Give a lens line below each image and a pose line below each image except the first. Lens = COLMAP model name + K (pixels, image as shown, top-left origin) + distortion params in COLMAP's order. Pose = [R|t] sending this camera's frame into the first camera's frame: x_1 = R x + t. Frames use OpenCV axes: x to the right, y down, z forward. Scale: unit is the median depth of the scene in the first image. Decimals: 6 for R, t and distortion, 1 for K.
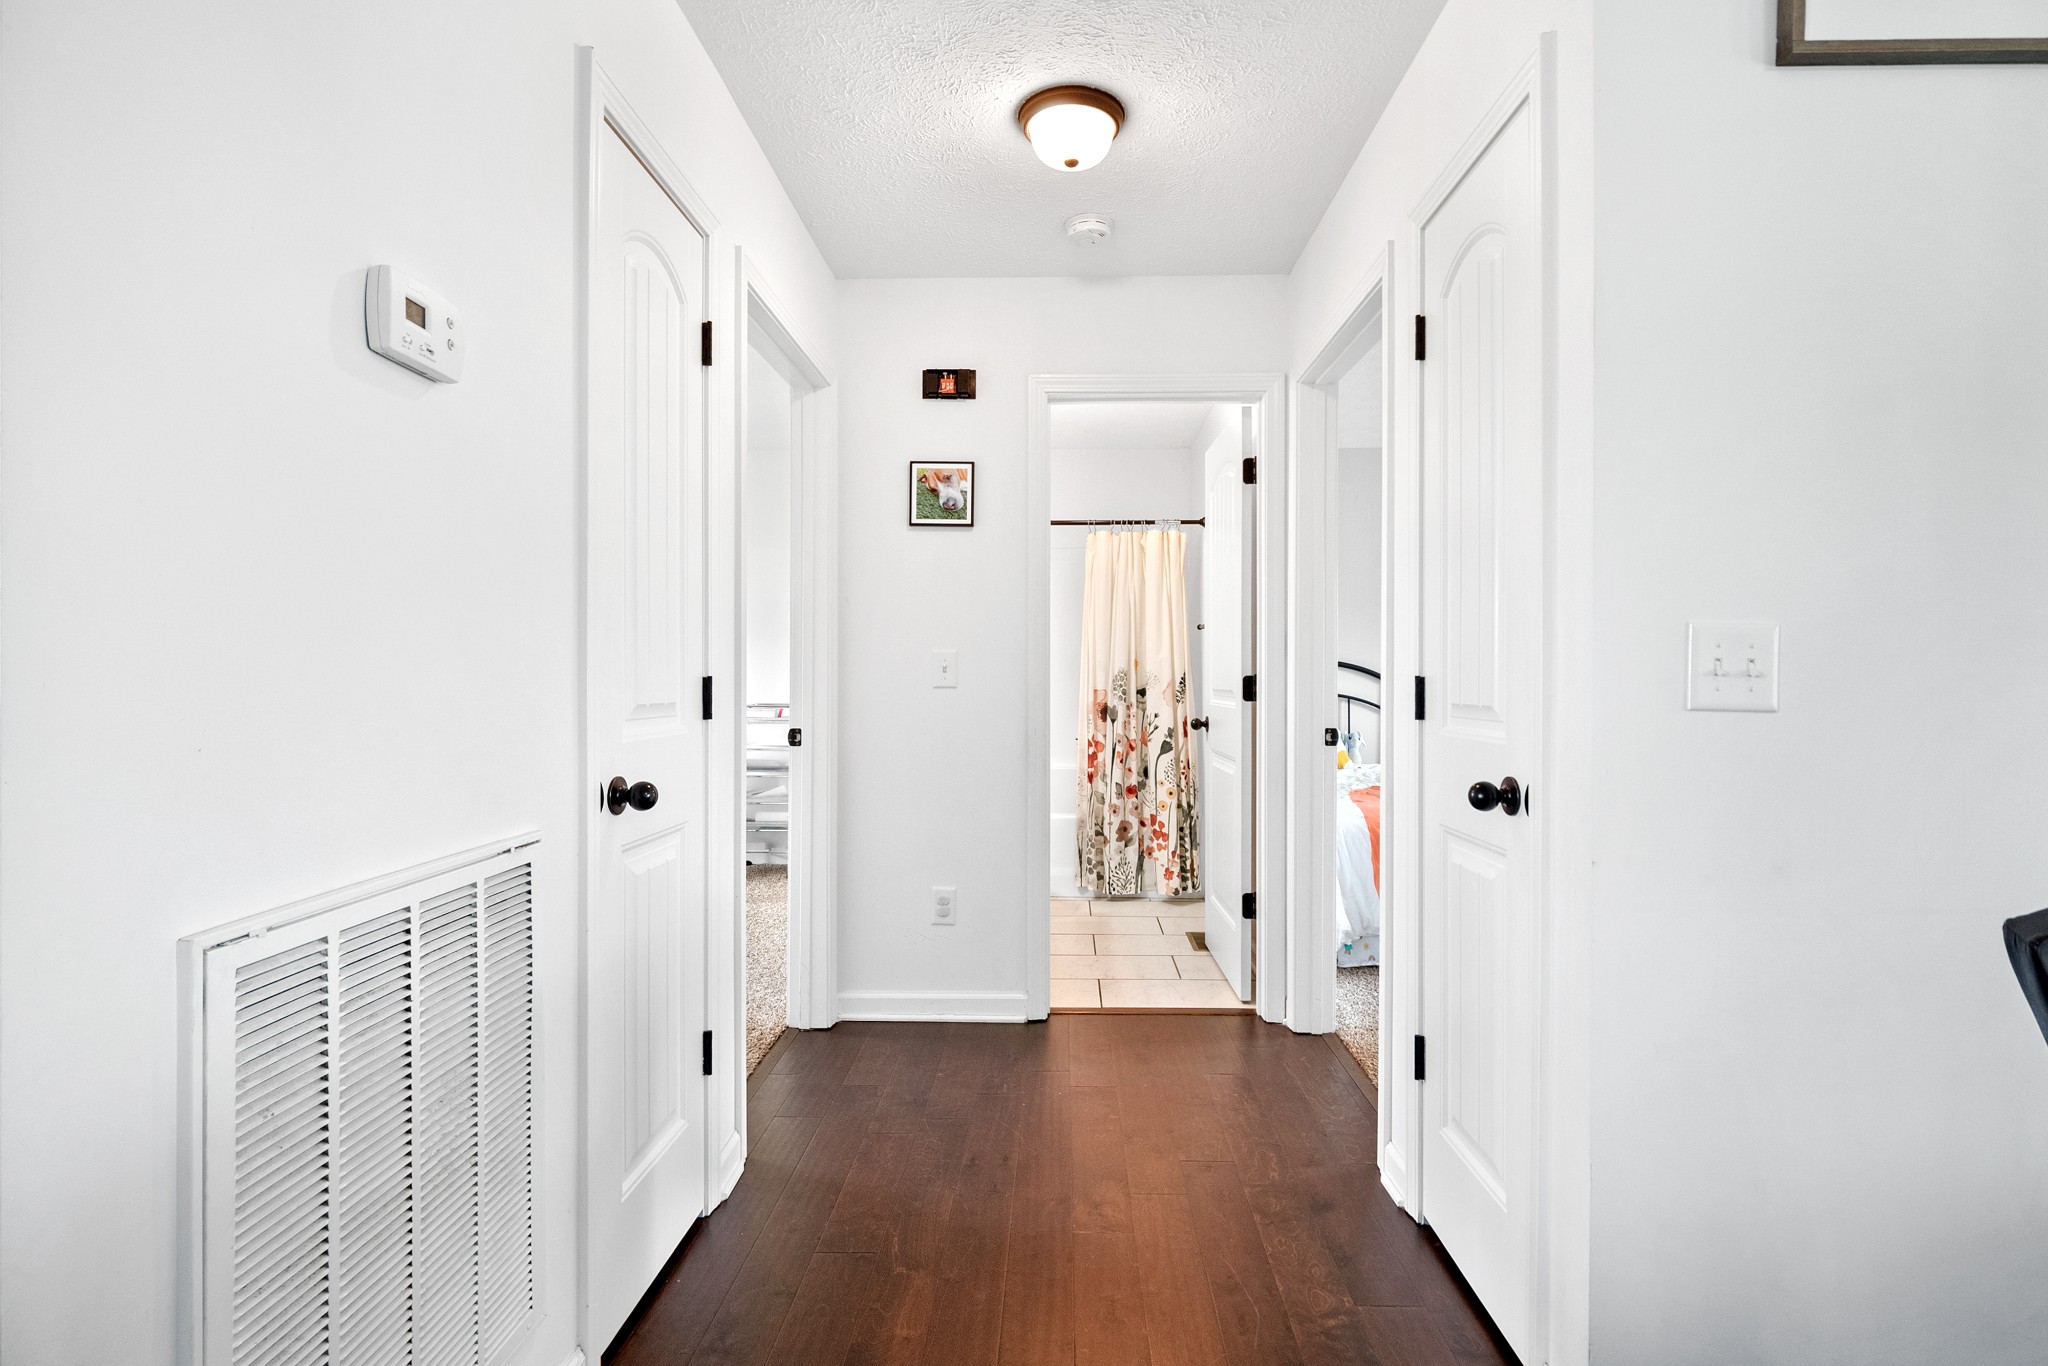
lens RADIAL K [[976.8, 0, 1027.2], [0, 976.8, 679.4], [0, 0, 1]] dist [-0.009408, -0.000370]
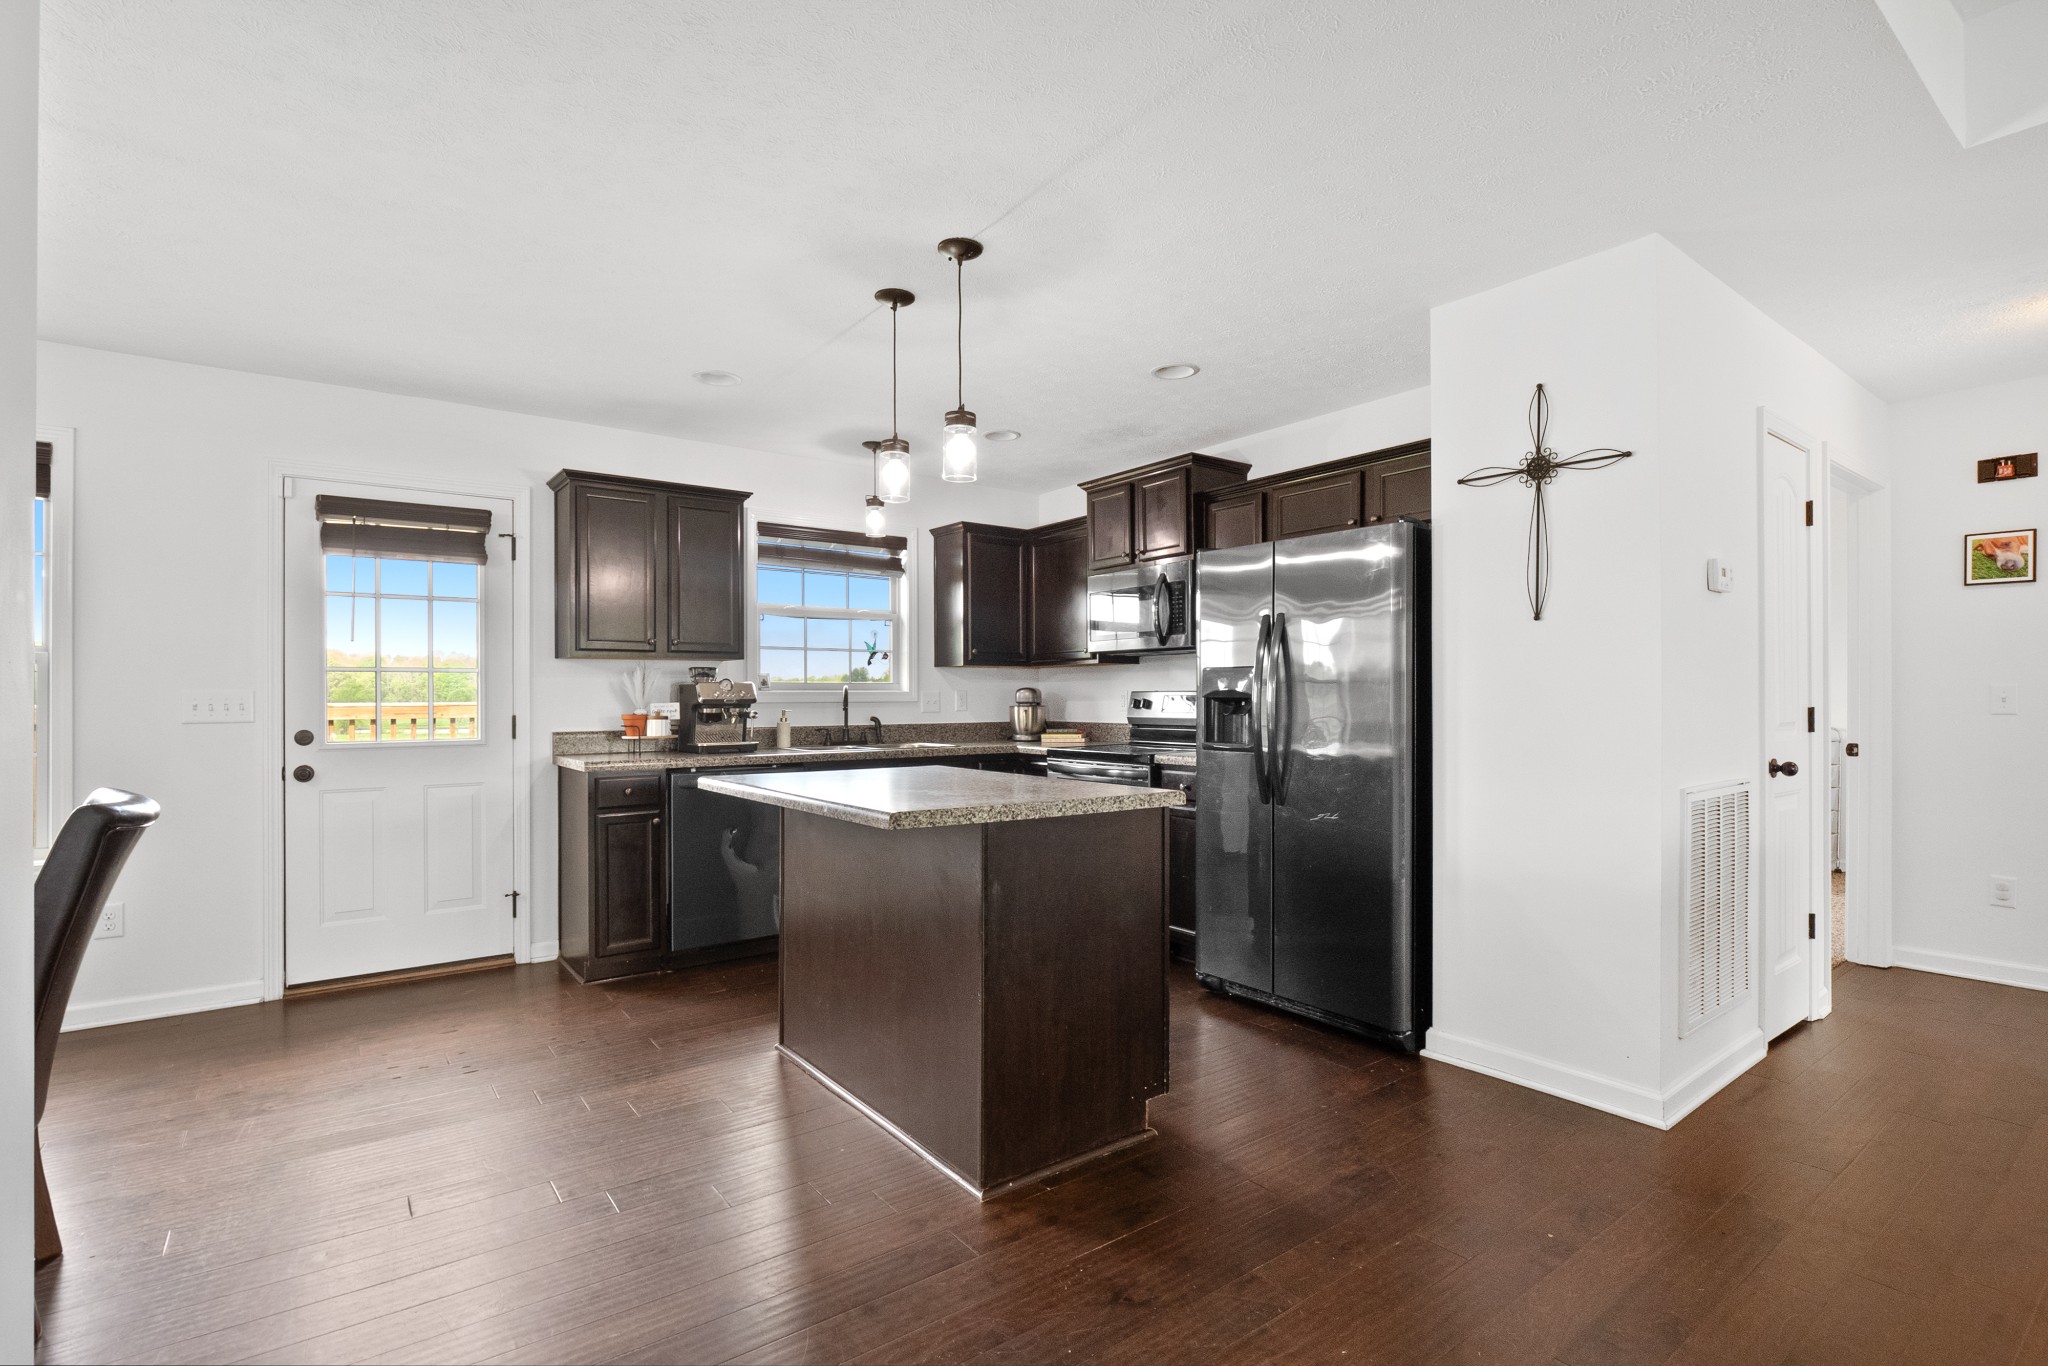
lens RADIAL K [[976.8, 0, 1041.2], [0, 976.8, 694.7], [0, 0, 1]] dist [-0.009408, -0.000370]
pose [[0.644747, -0.002617, -0.764392, 0.065467], [-0.002065, 0.999985, -0.005166, -0.008574], [0.764393, 0.004909, 0.644732, -0.713639]]
